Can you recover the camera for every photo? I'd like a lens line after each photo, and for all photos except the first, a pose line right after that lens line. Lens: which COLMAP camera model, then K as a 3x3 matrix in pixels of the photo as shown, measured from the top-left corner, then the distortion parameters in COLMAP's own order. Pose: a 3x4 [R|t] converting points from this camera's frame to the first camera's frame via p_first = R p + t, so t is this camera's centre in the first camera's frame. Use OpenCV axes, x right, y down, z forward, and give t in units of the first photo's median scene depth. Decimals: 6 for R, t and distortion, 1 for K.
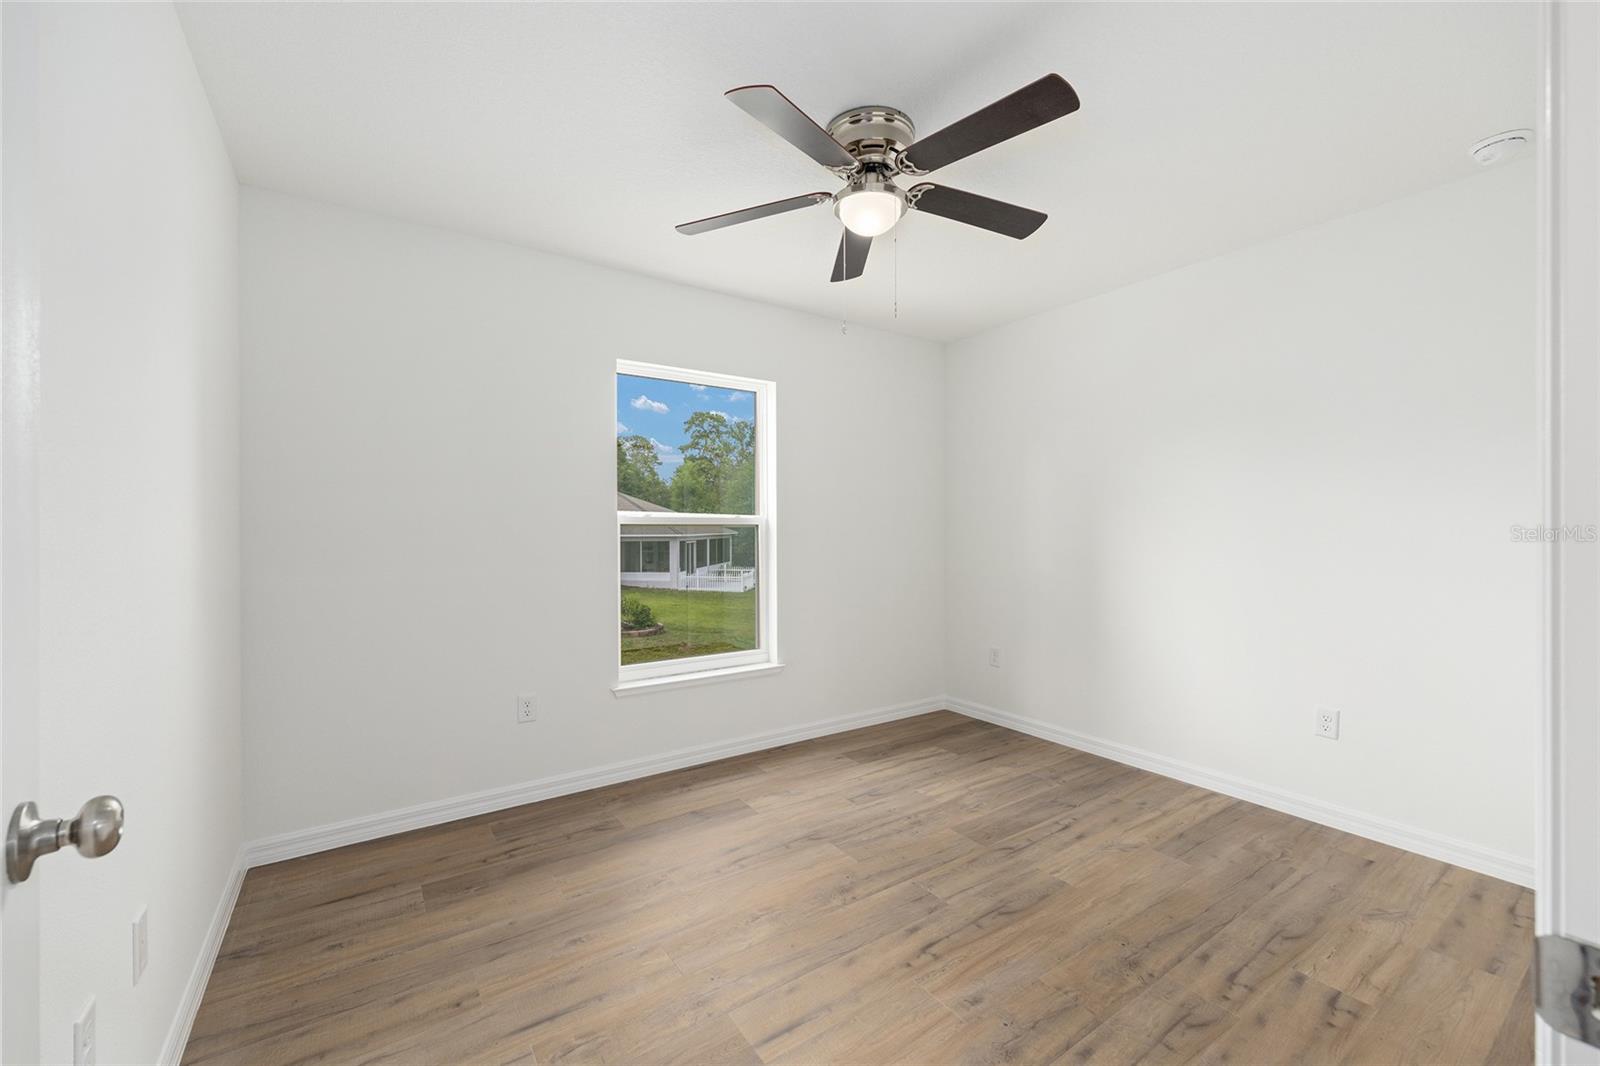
lens RADIAL K [[642.1, 0, 803.3], [0, 642.1, 528.9], [0, 0, 1]] dist [-0.002495, 0.000737]
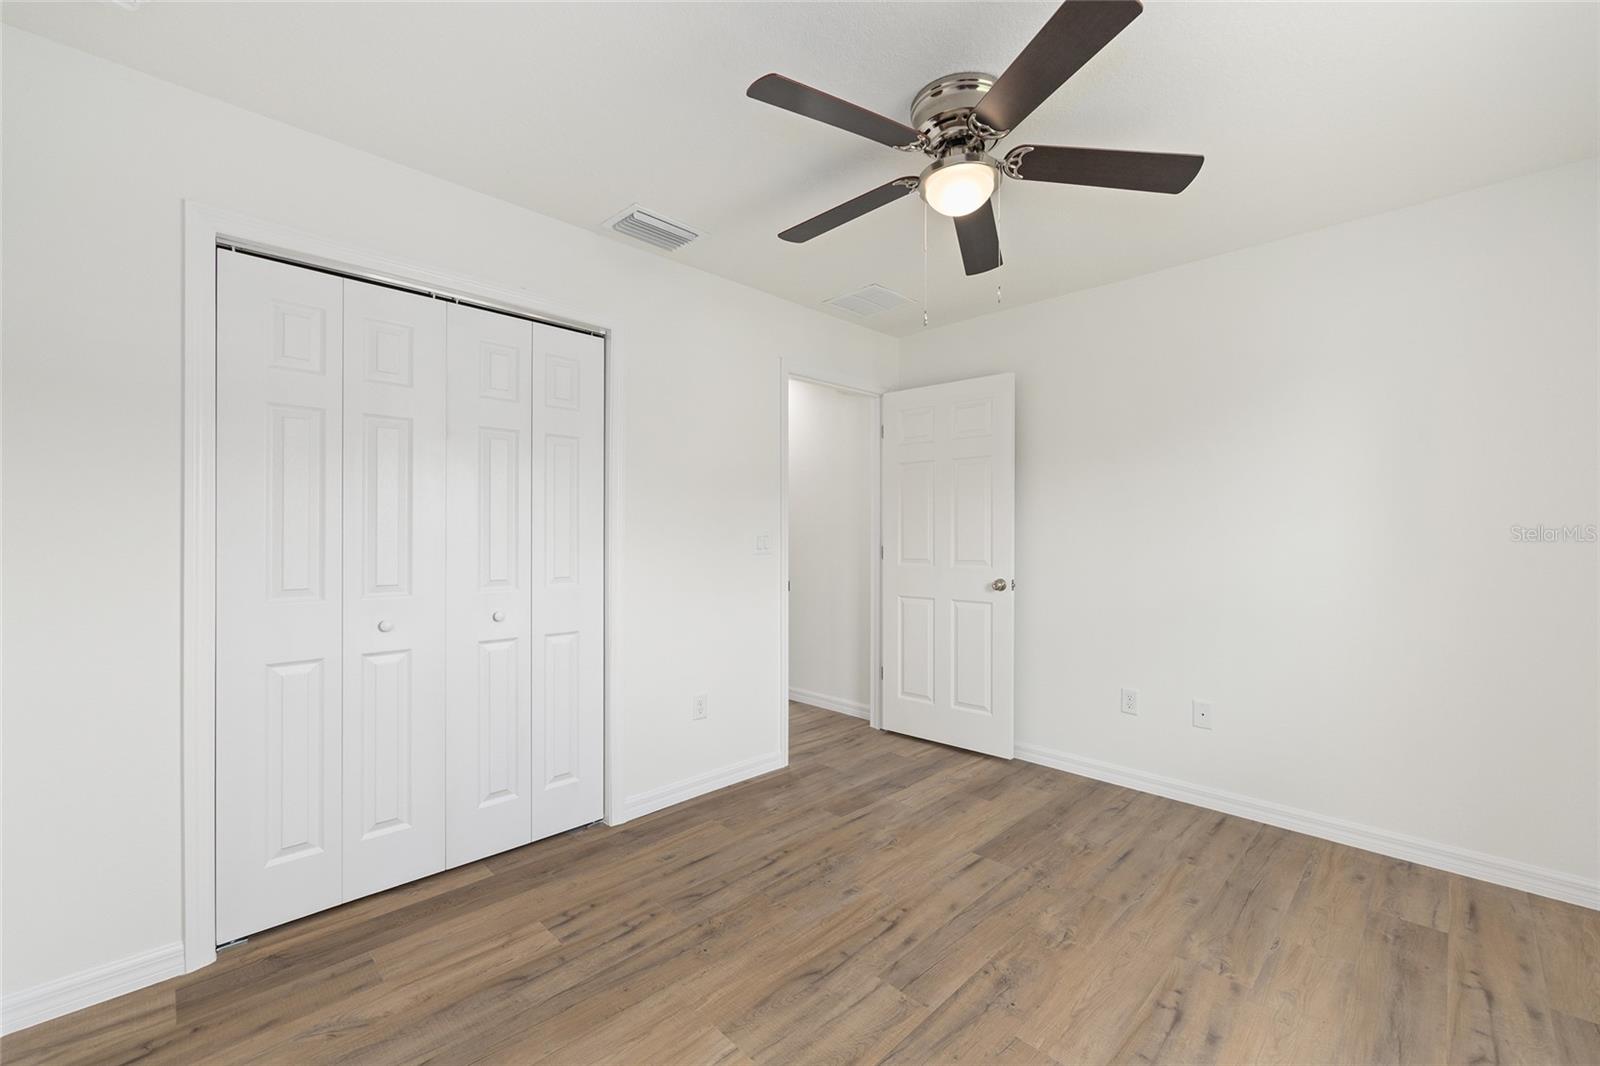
lens RADIAL K [[649.6, 0, 800.0], [0, 649.6, 533.0], [0, 0, 1]] dist [0.000598, 0.000060]
pose [[-0.984907, 0.002080, -0.173075, 0.515390], [0.002467, 0.999995, -0.002021, -0.003674], [0.173070, -0.002418, -0.984907, 1.983873]]
